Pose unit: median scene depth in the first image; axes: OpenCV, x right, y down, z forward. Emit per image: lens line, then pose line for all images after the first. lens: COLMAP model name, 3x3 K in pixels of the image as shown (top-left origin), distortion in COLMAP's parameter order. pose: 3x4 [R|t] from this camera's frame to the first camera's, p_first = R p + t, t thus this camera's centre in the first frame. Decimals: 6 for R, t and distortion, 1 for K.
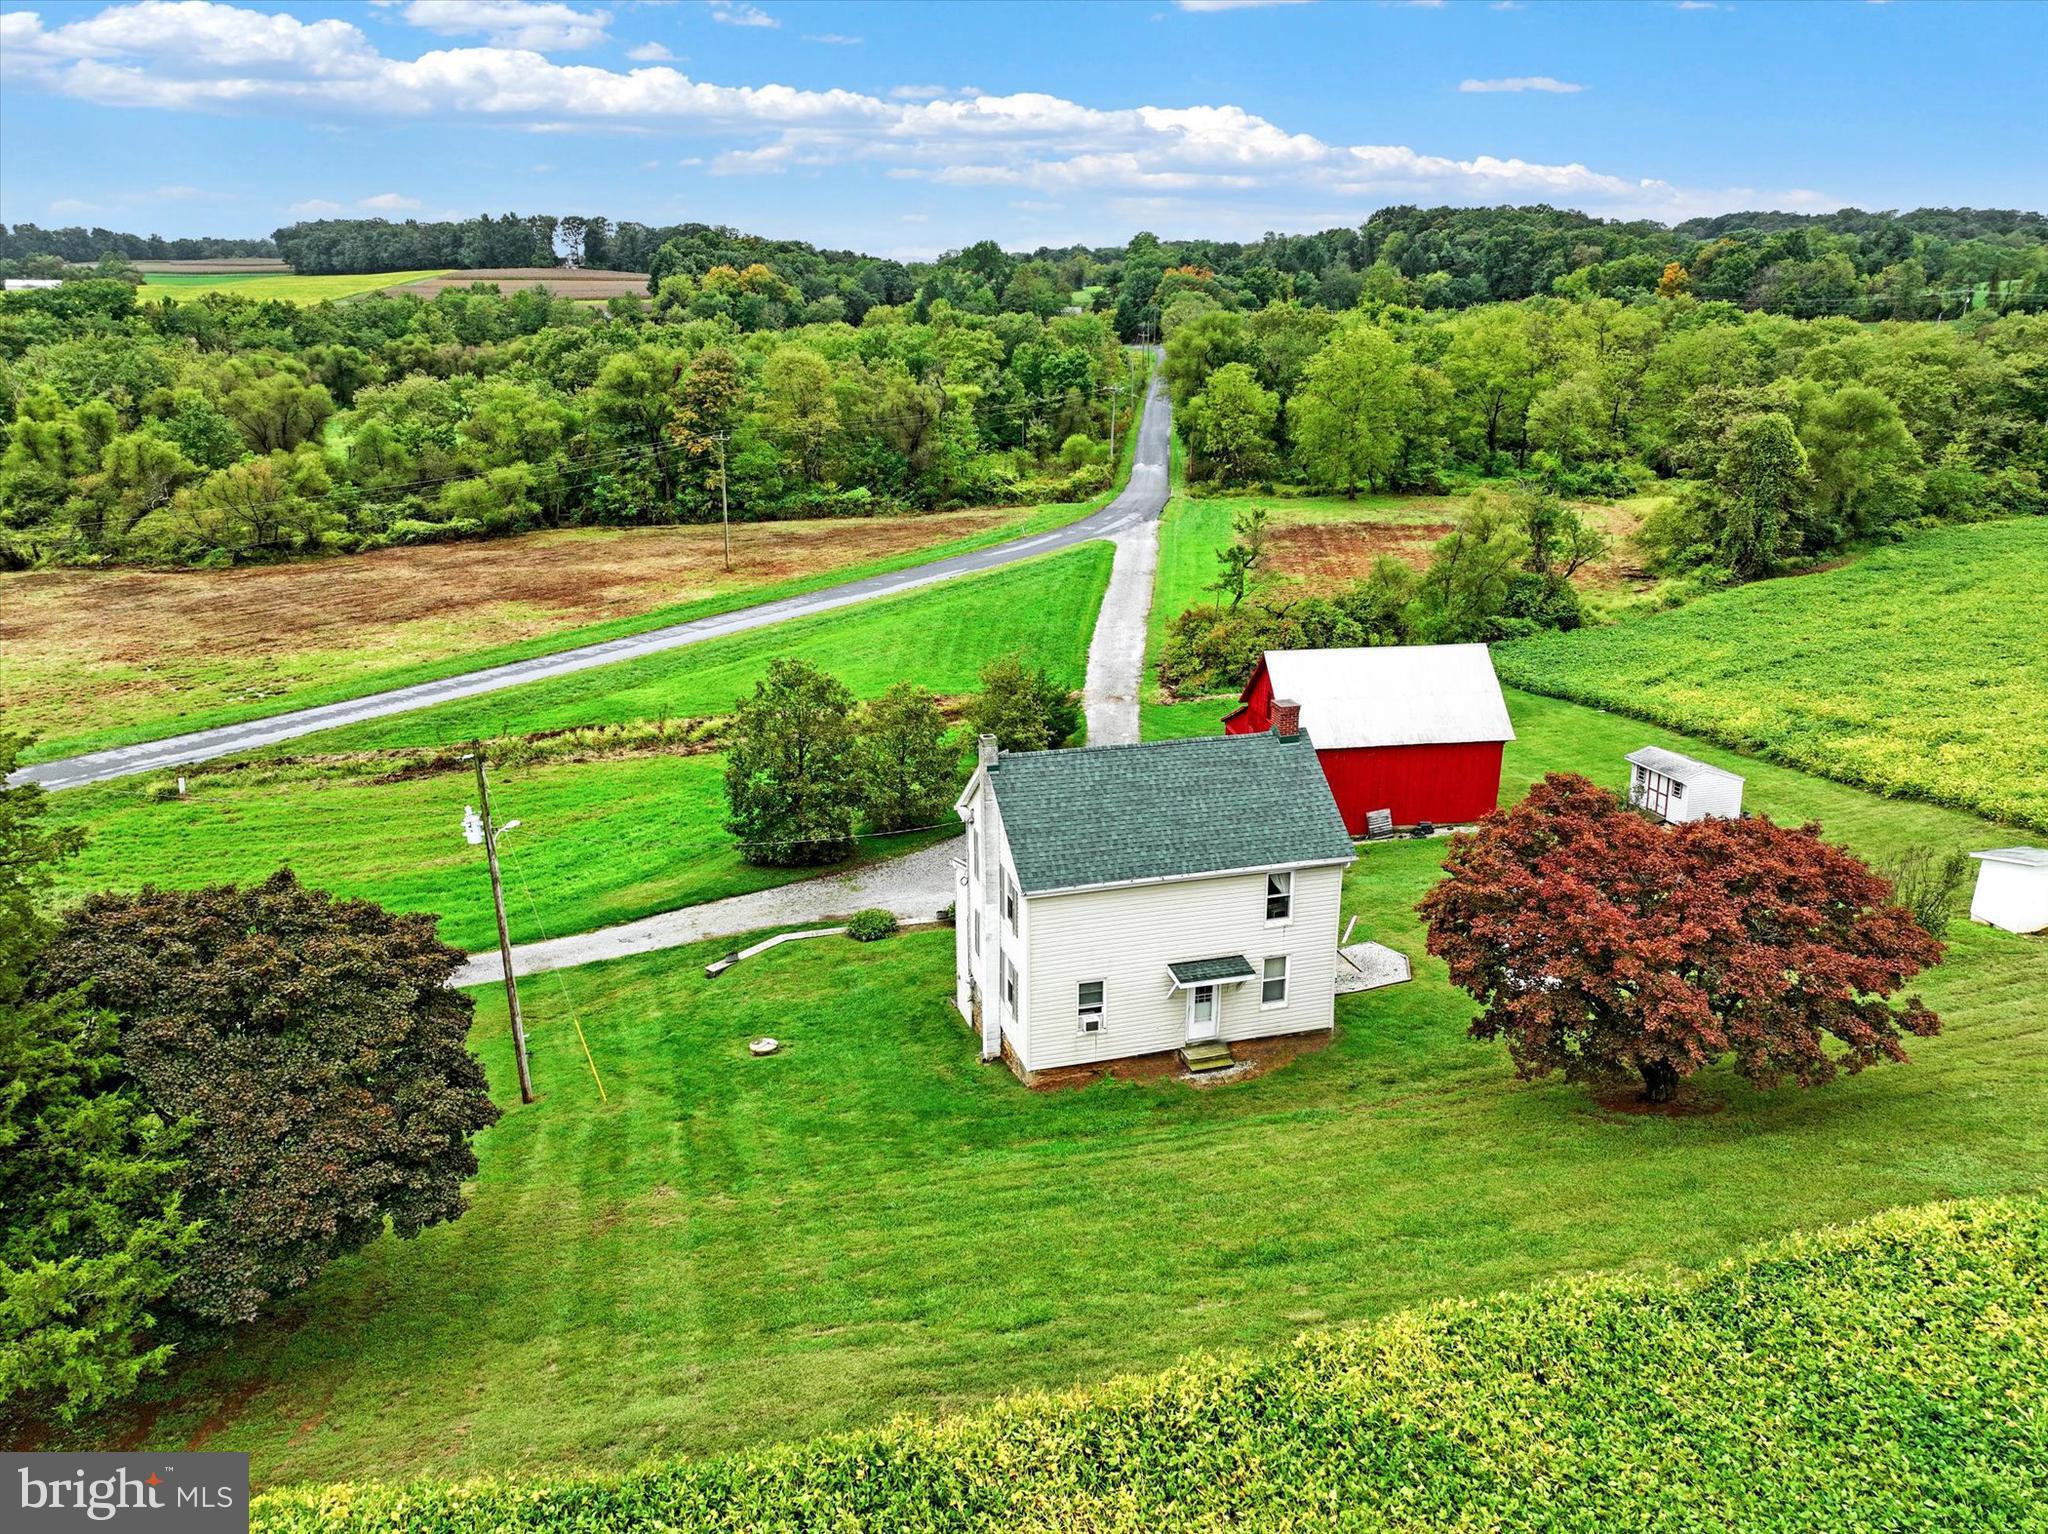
lens RADIAL K [[1441.7, 0, 1026.8], [0, 1441.7, 765.5], [0, 0, 1]] dist [-0.005268, 0.023983]
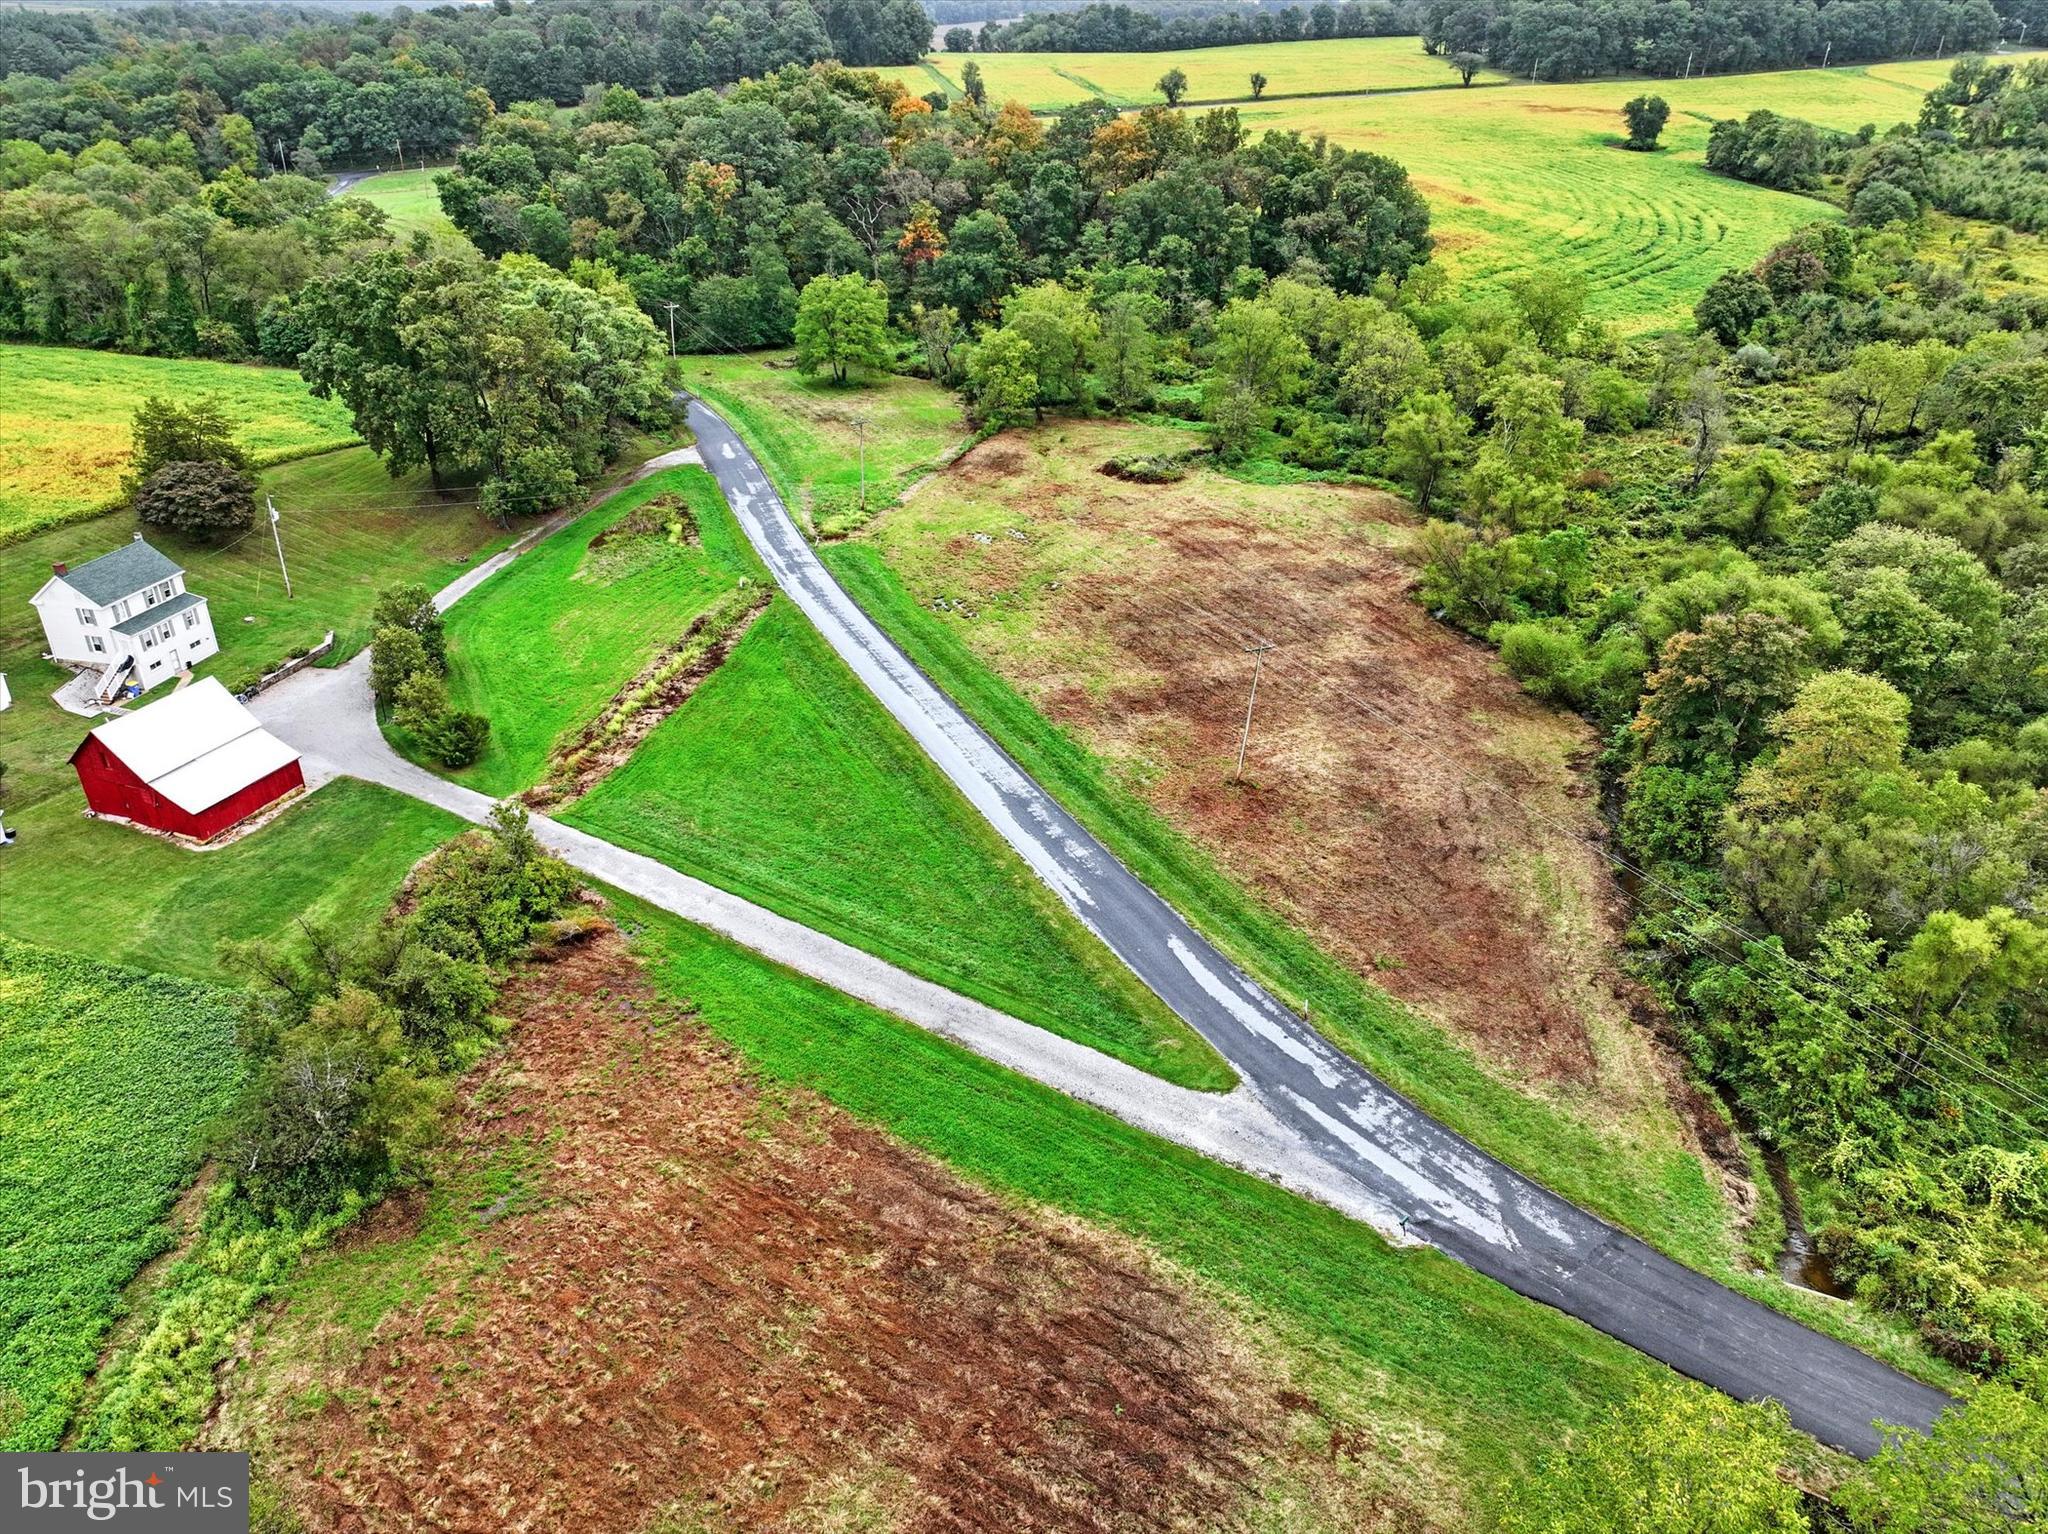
lens RADIAL K [[1441.7, 0, 1026.8], [0, 1441.7, 765.5], [0, 0, 1]] dist [-0.005268, 0.023983]
pose [[-0.478623, 0.408979, -0.776953, 0.473612], [-0.276103, 0.769895, 0.575351, -0.550818], [0.833479, 0.489895, -0.255569, 1.007260]]
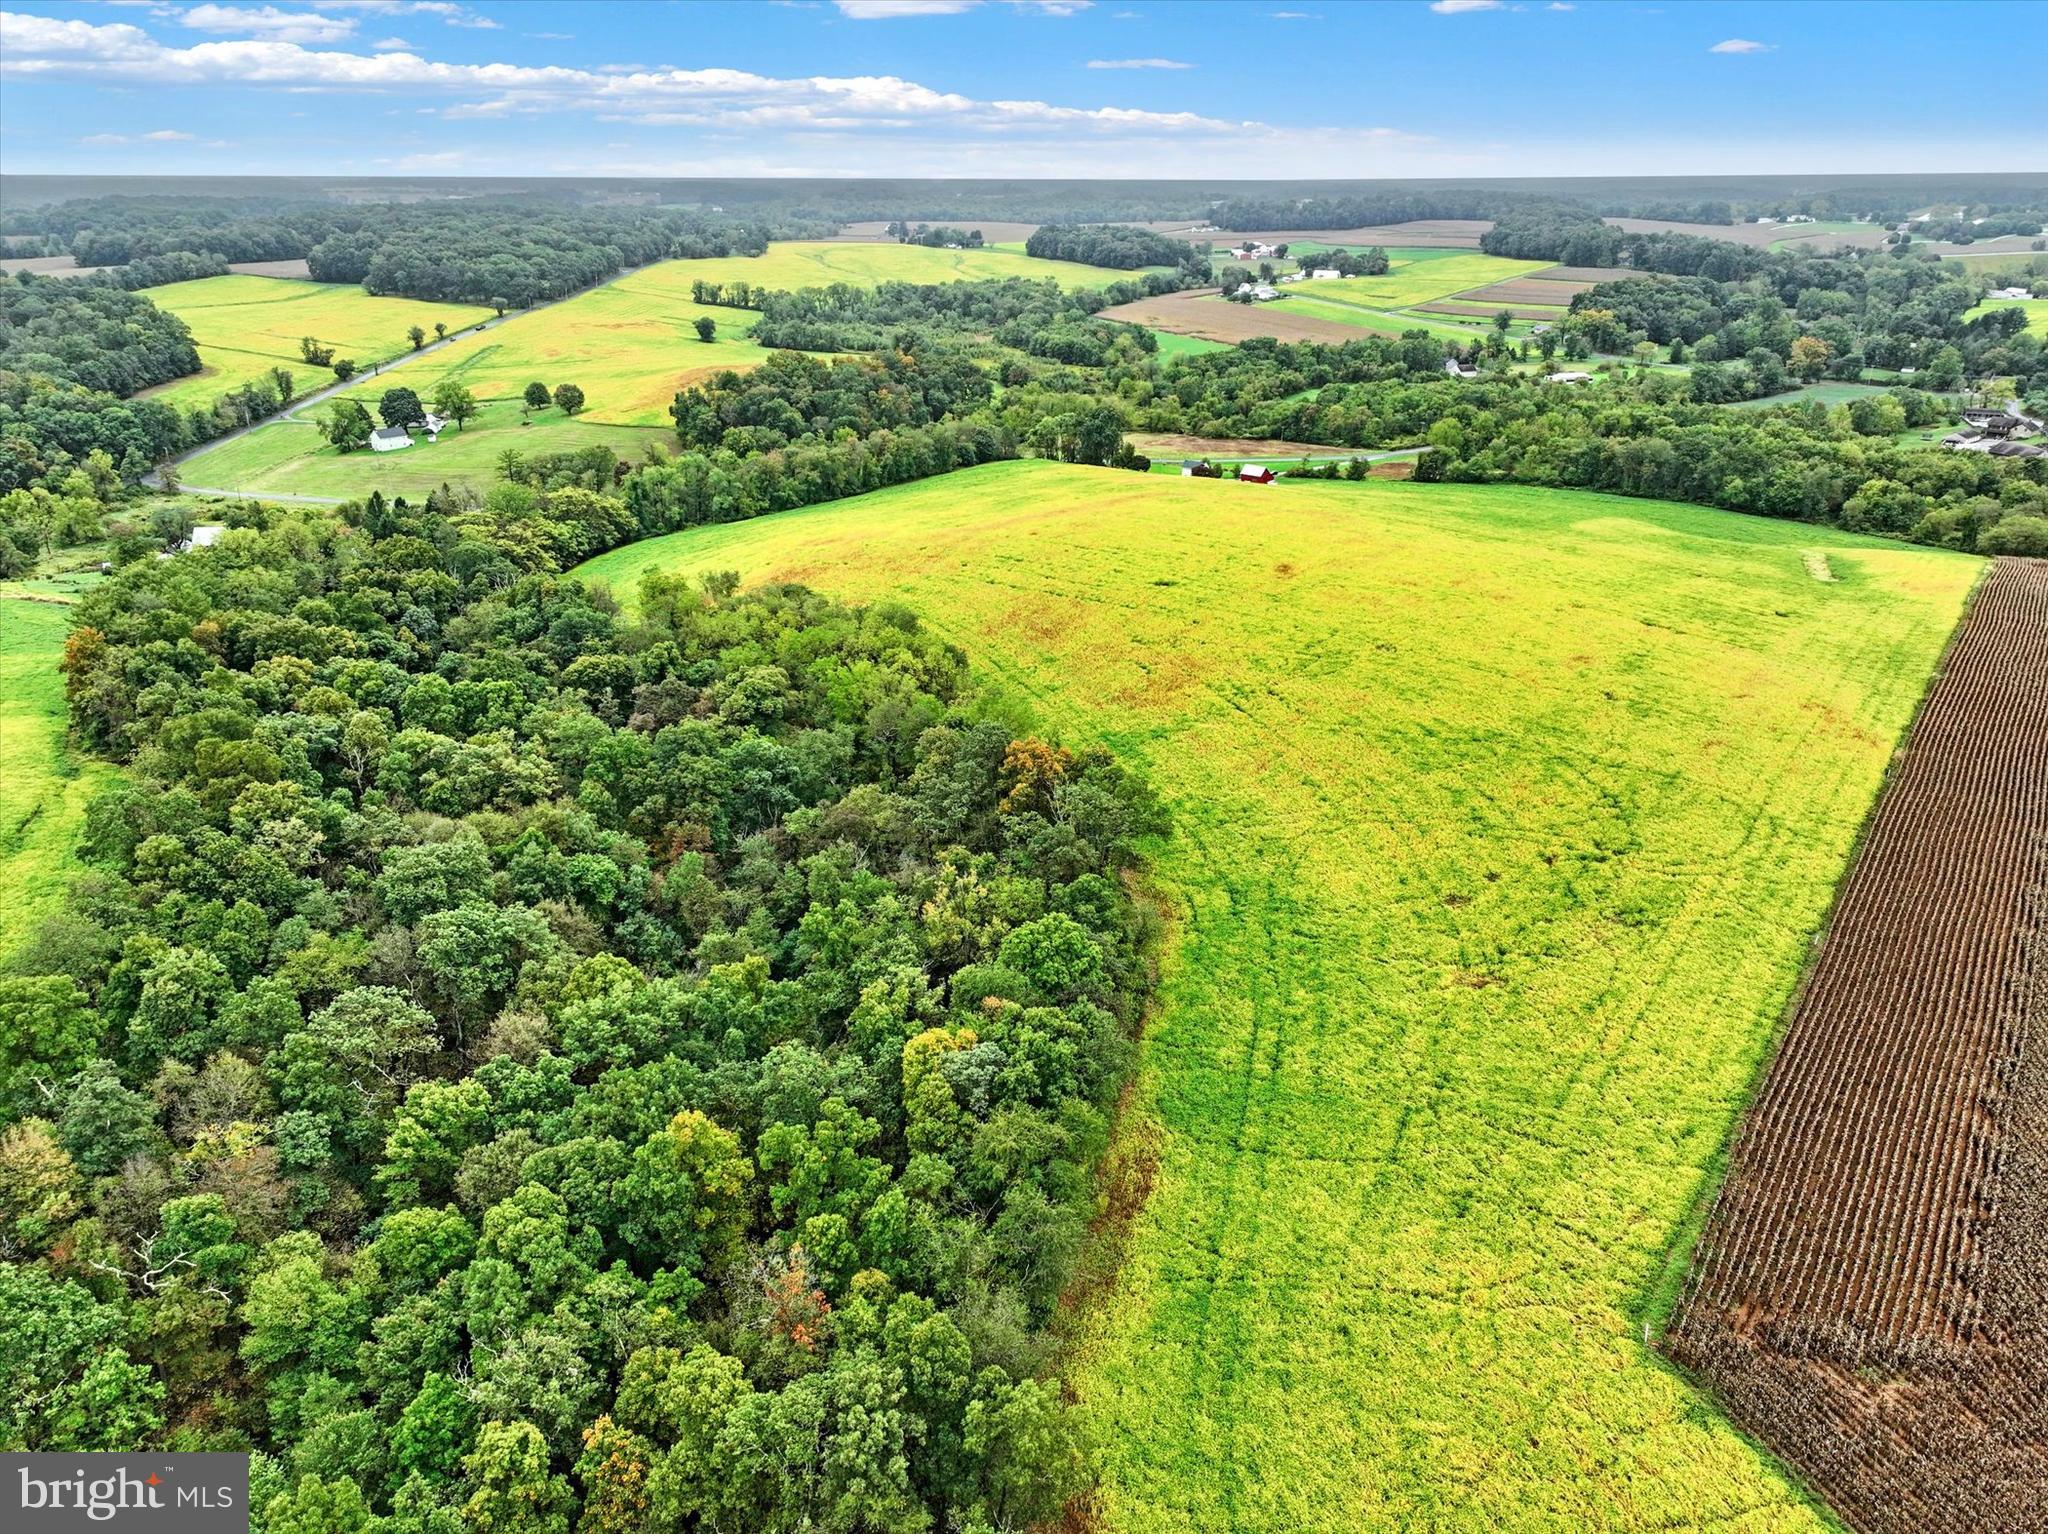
lens RADIAL K [[1441.7, 0, 1026.8], [0, 1441.7, 765.5], [0, 0, 1]] dist [-0.005268, 0.023983]
pose [[0.657522, 0.295961, -0.692873, 2.830228], [-0.238025, 0.954117, 0.181670, 0.193740], [0.714849, 0.045469, 0.697799, -2.920387]]
